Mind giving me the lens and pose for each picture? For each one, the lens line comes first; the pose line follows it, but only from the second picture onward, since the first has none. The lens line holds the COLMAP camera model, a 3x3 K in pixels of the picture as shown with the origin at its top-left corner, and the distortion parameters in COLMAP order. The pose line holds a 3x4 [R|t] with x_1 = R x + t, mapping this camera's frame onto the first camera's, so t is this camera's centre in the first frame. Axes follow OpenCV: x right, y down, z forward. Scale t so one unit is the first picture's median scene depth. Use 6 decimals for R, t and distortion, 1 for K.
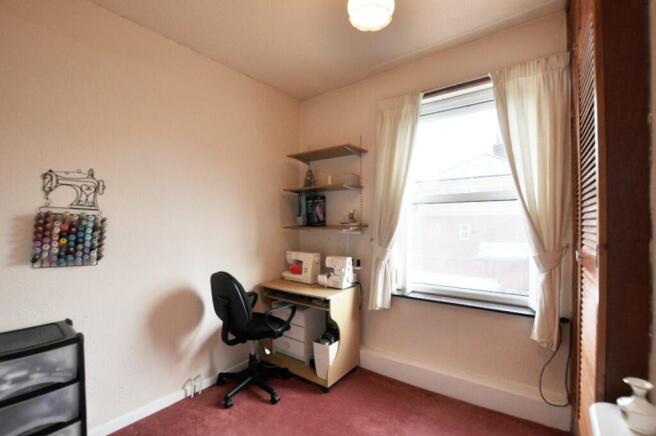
lens RADIAL K [[289.6, 0, 330.0], [0, 289.6, 217.0], [0, 0, 1]] dist [-0.017291, 0.000075]
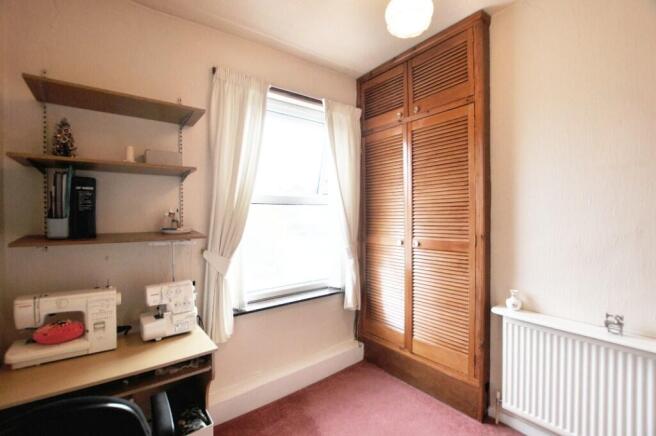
lens RADIAL K [[289.6, 0, 329.3], [0, 289.6, 220.9], [0, 0, 1]] dist [-0.017291, 0.000075]
pose [[0.271748, -0.010336, 0.962313, -0.465678], [-0.004927, 0.999914, 0.012132, -0.005747], [-0.962356, -0.008039, 0.271673, 0.501323]]
